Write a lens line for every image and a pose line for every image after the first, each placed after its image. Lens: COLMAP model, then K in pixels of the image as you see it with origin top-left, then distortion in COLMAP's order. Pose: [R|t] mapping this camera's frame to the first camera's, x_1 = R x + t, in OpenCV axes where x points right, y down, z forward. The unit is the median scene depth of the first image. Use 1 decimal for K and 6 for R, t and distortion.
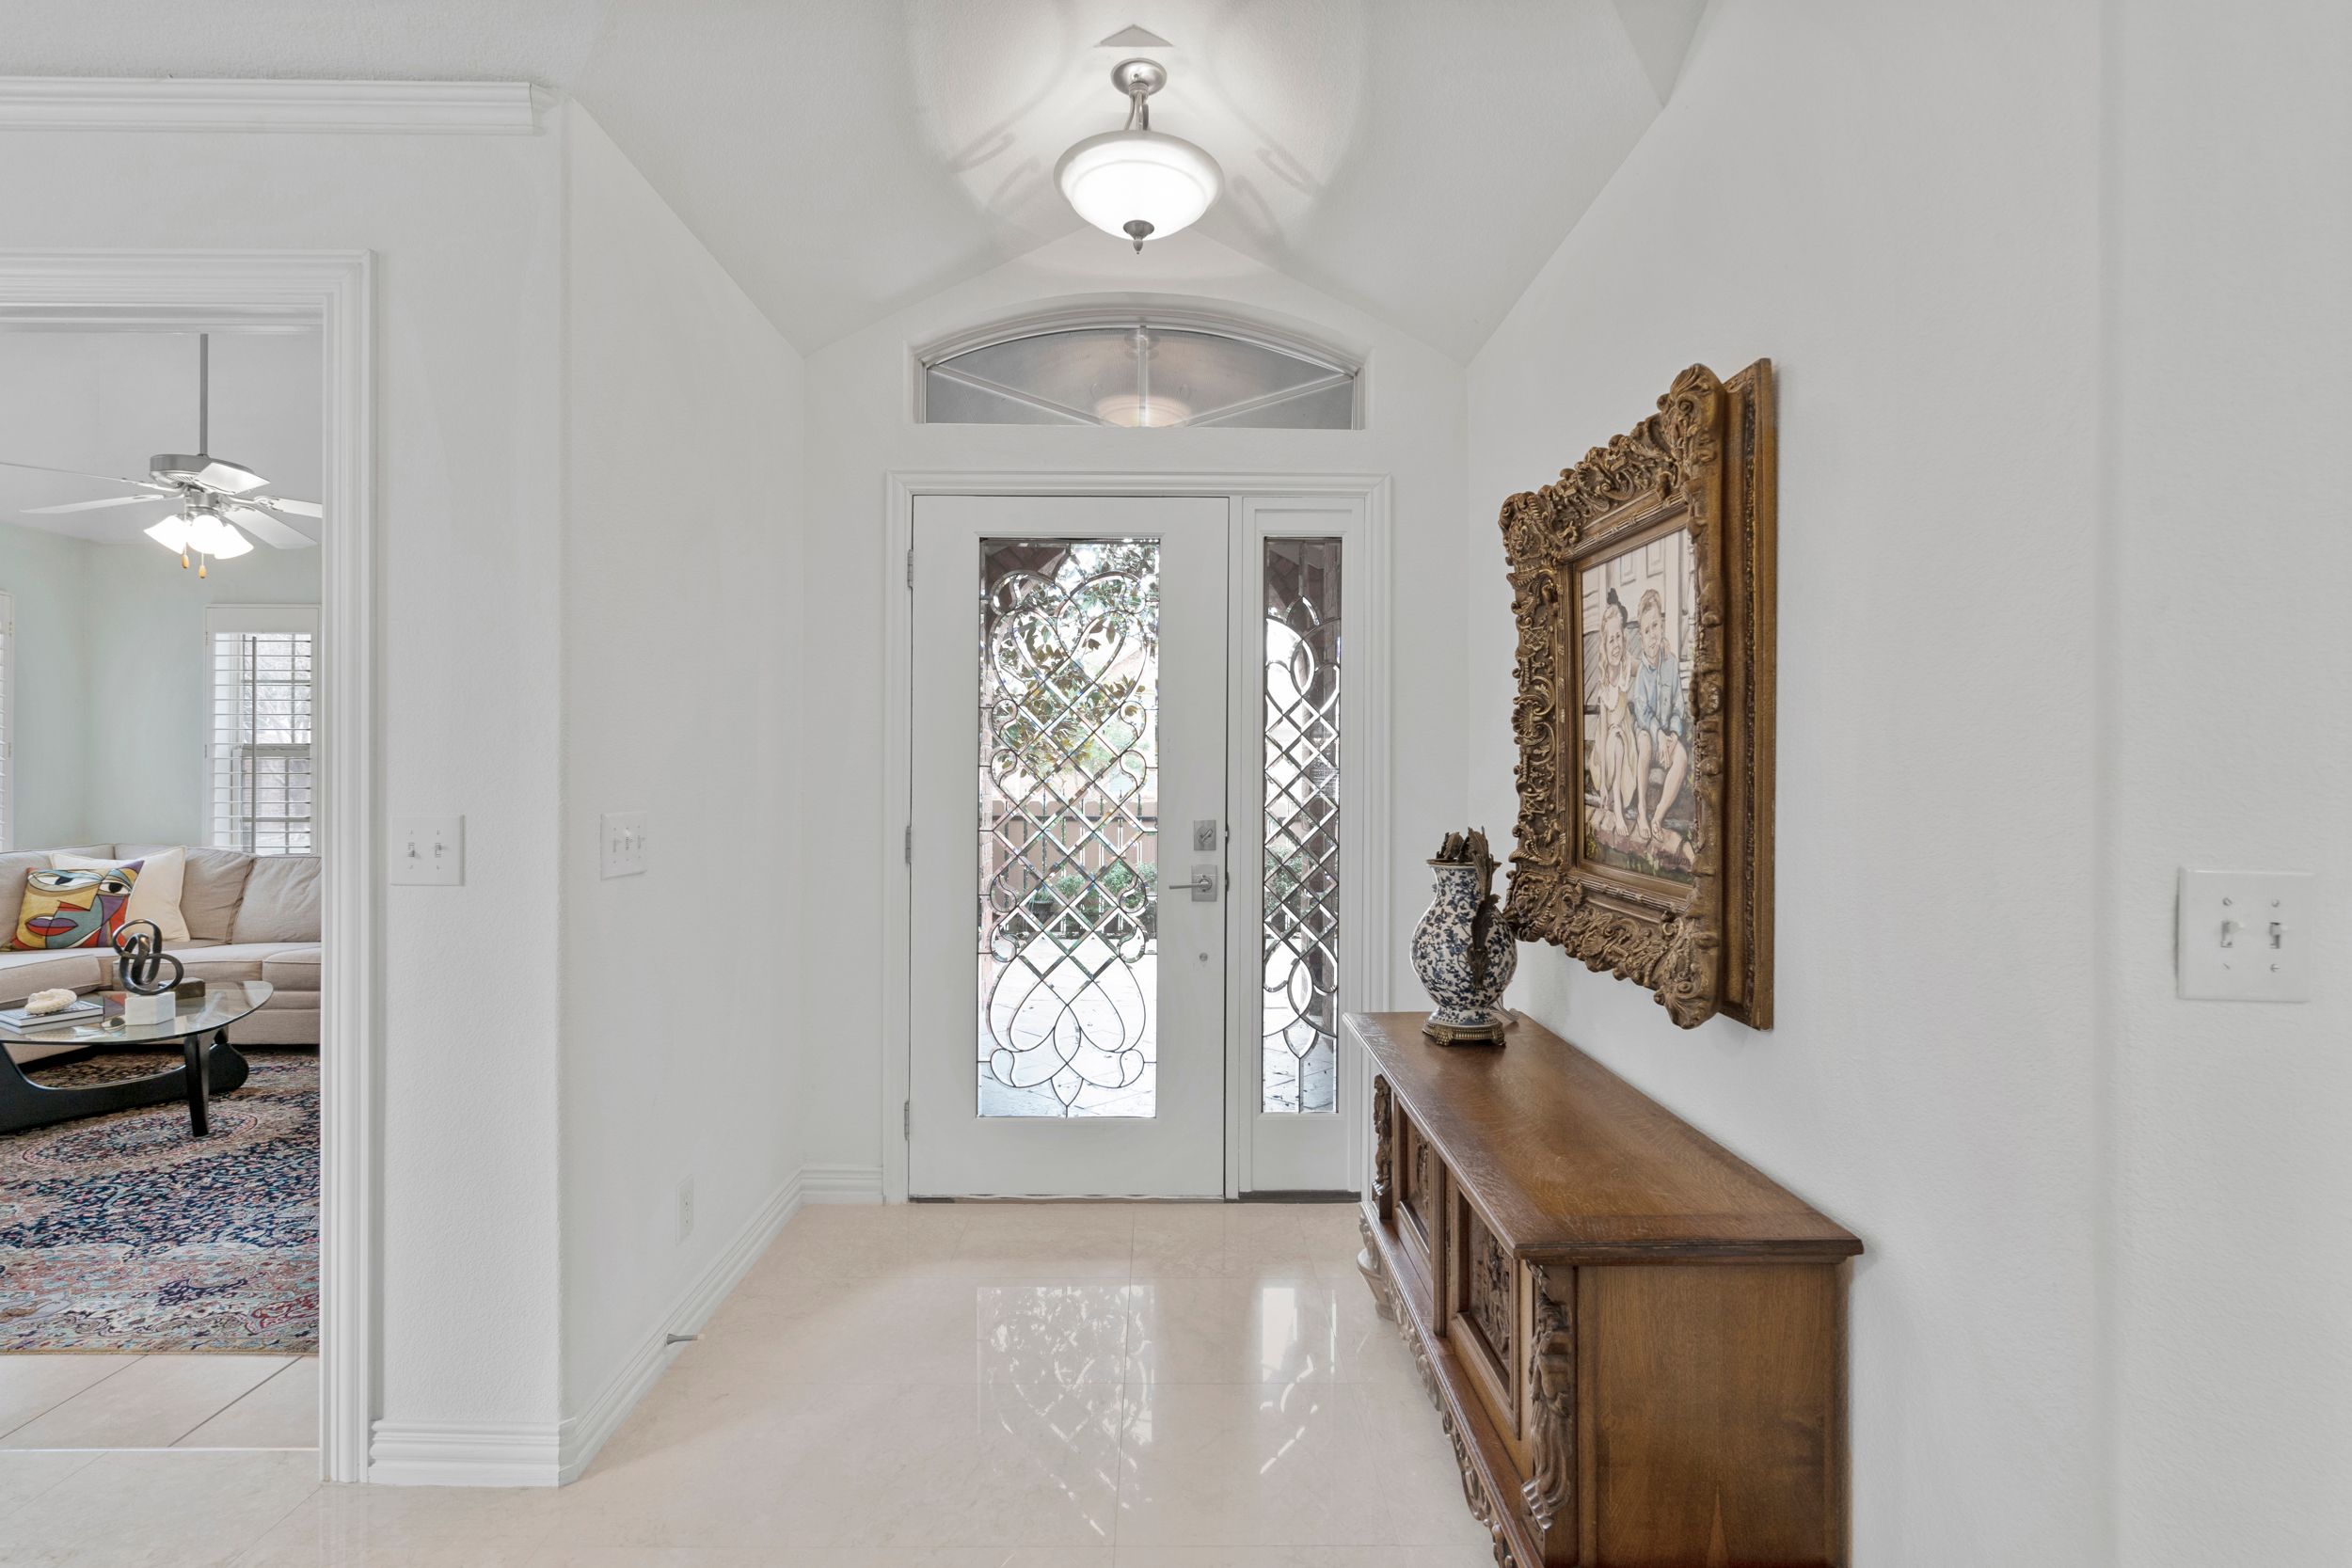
lens RADIAL K [[1073.6, 0, 1168.1], [0, 1073.6, 771.6], [0, 0, 1]] dist [0.000654, 0.000752]
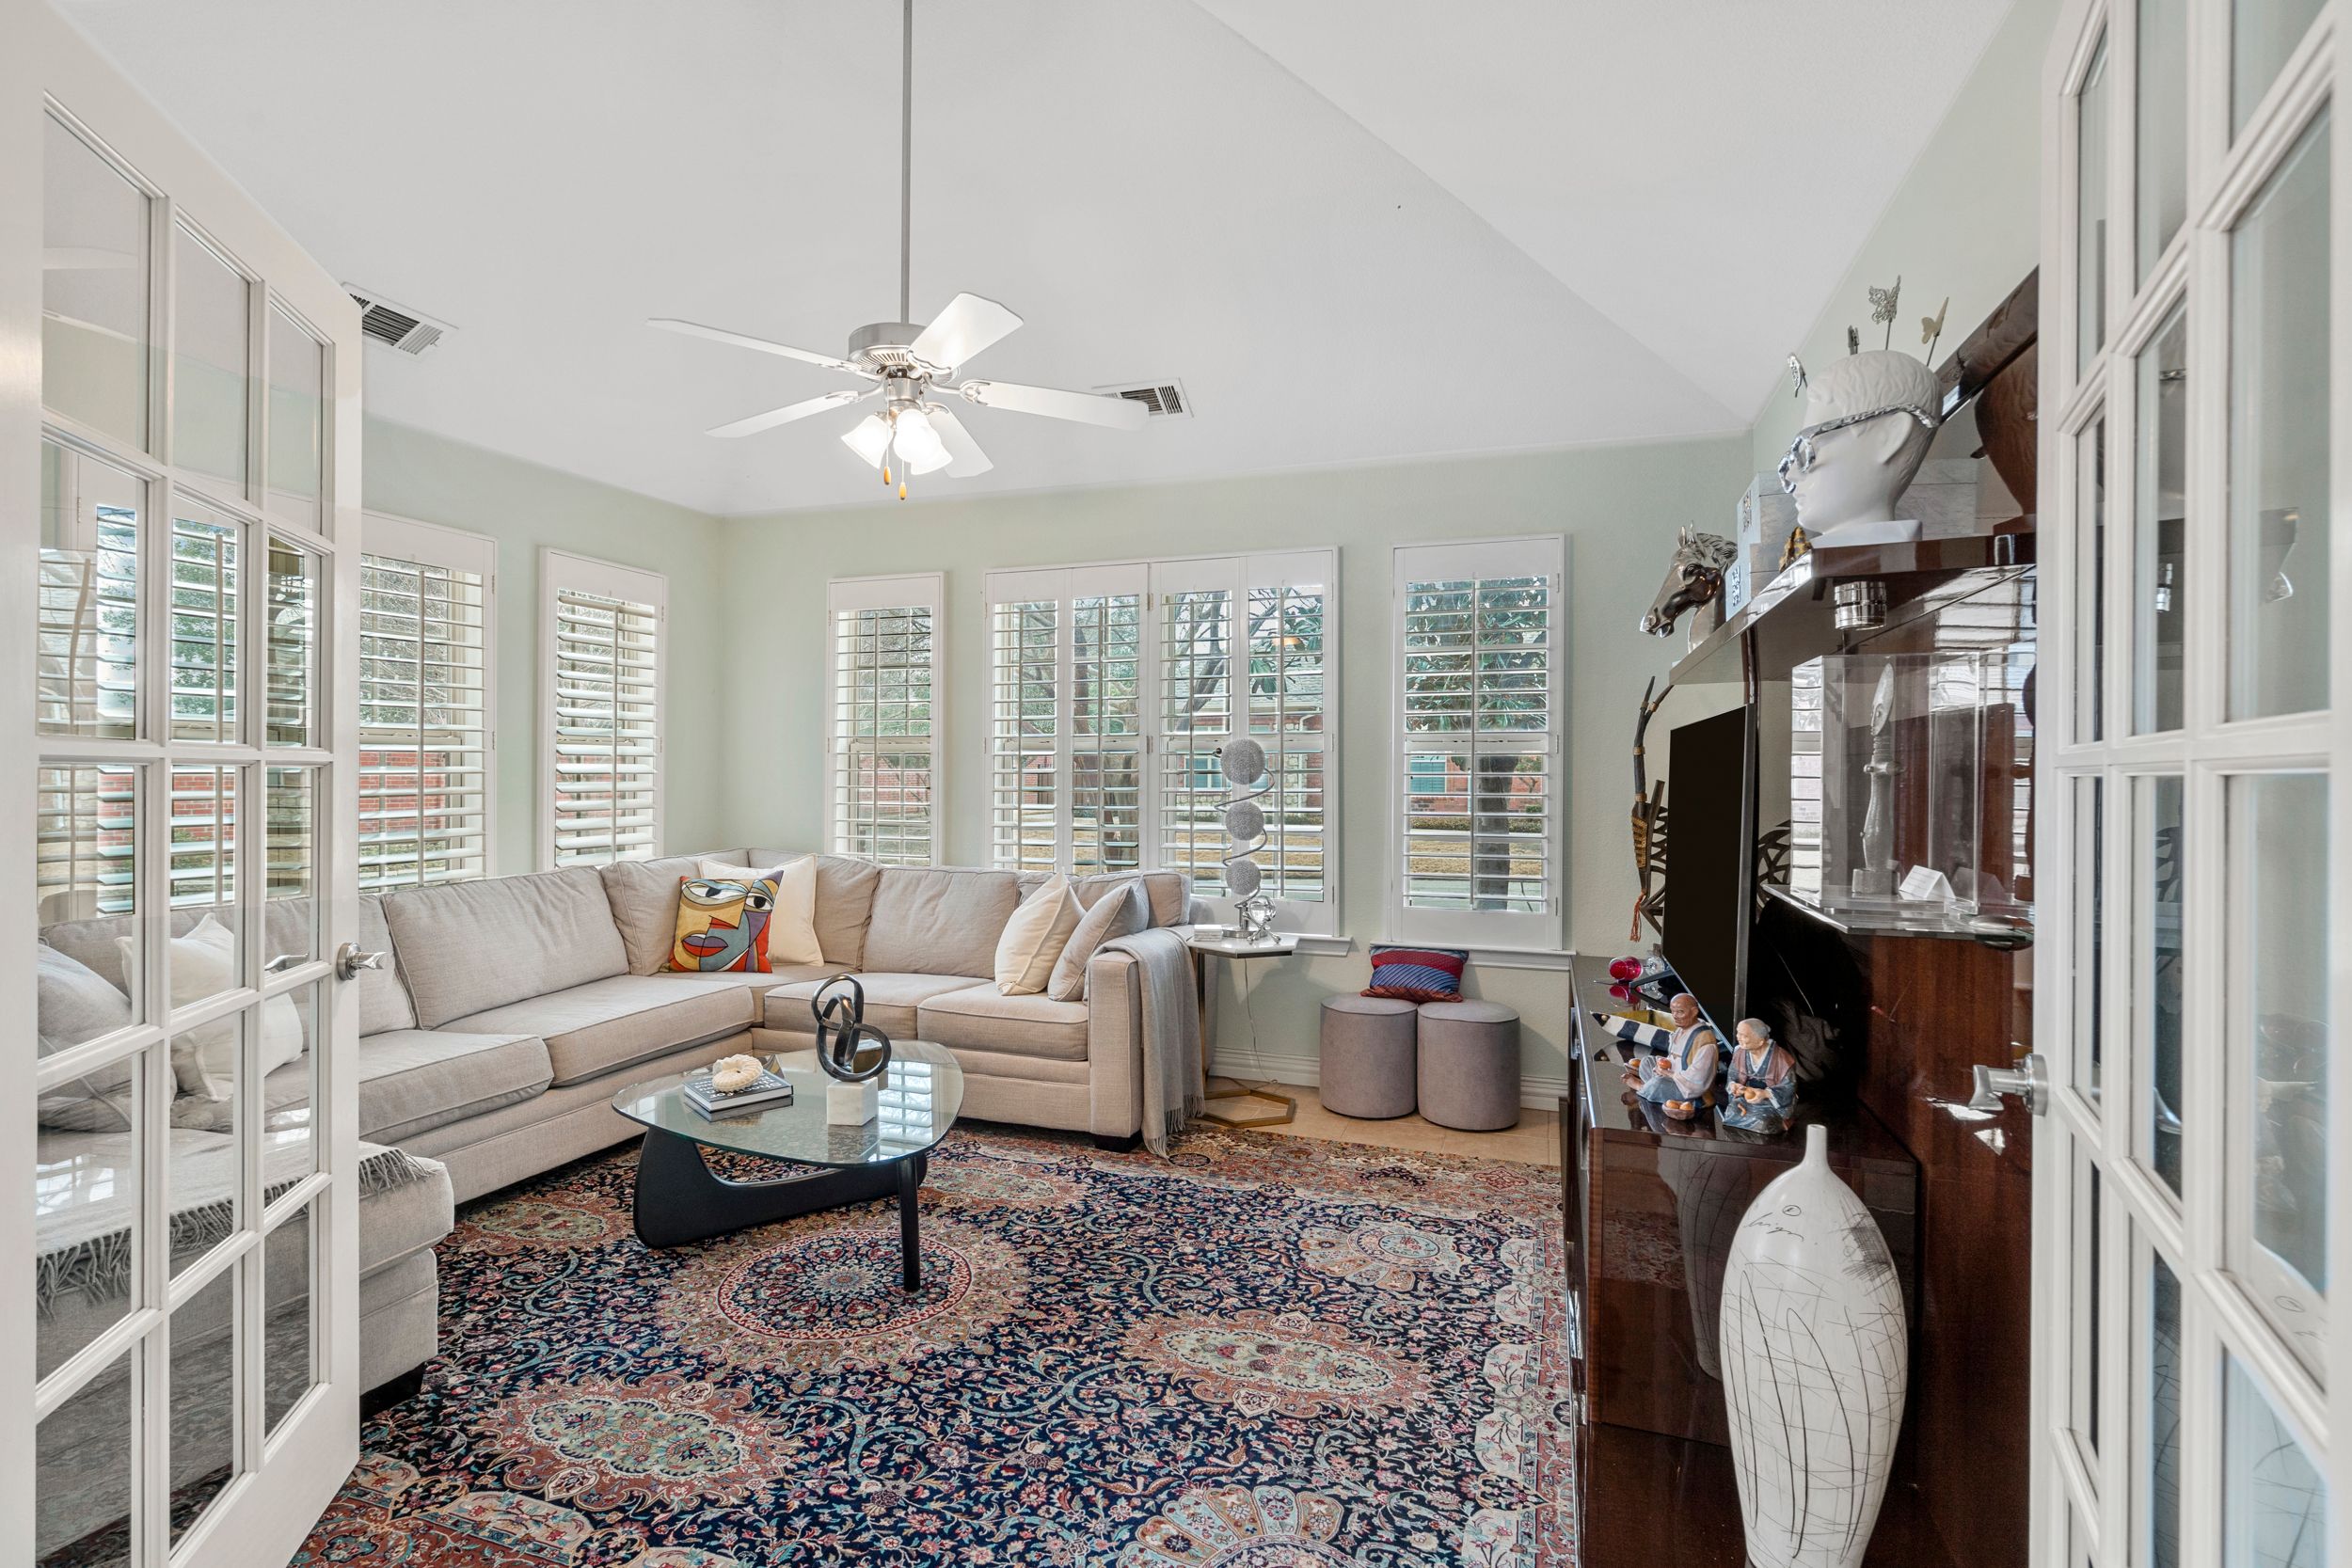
lens RADIAL K [[1073.6, 0, 1179.4], [0, 1073.6, 770.3], [0, 0, 1]] dist [0.000654, 0.000752]
pose [[0.943859, 0.001742, -0.330343, -0.389285], [-0.001953, 0.999998, -0.000307, 0.001307], [0.330342, 0.000935, 0.943861, 0.306720]]
